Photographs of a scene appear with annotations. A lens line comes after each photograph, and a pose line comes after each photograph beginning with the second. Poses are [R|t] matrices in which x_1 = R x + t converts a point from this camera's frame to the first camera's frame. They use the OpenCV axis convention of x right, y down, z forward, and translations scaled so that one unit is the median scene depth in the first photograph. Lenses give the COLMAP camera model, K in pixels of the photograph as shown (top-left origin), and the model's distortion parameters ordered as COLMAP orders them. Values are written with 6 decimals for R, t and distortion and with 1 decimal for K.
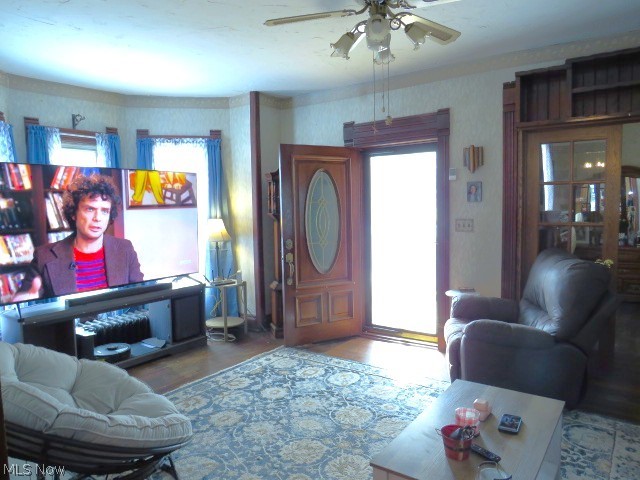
lens RADIAL K [[452.6, 0, 322.9], [0, 452.6, 240.6], [0, 0, 1]] dist [-0.045193, -0.000257]
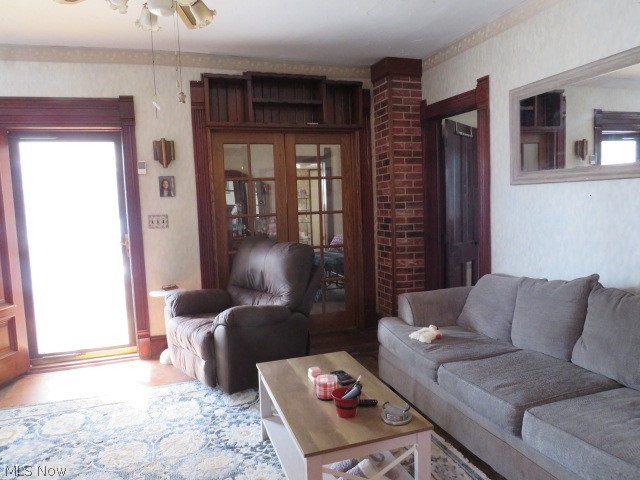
lens RADIAL K [[452.6, 0, 321.8], [0, 452.6, 240.3], [0, 0, 1]] dist [-0.045193, -0.000257]
pose [[0.568096, -0.075441, 0.819497, -0.293512], [0.083590, 0.995929, 0.033736, 0.002391], [-0.818706, 0.049337, 0.572089, 0.180001]]
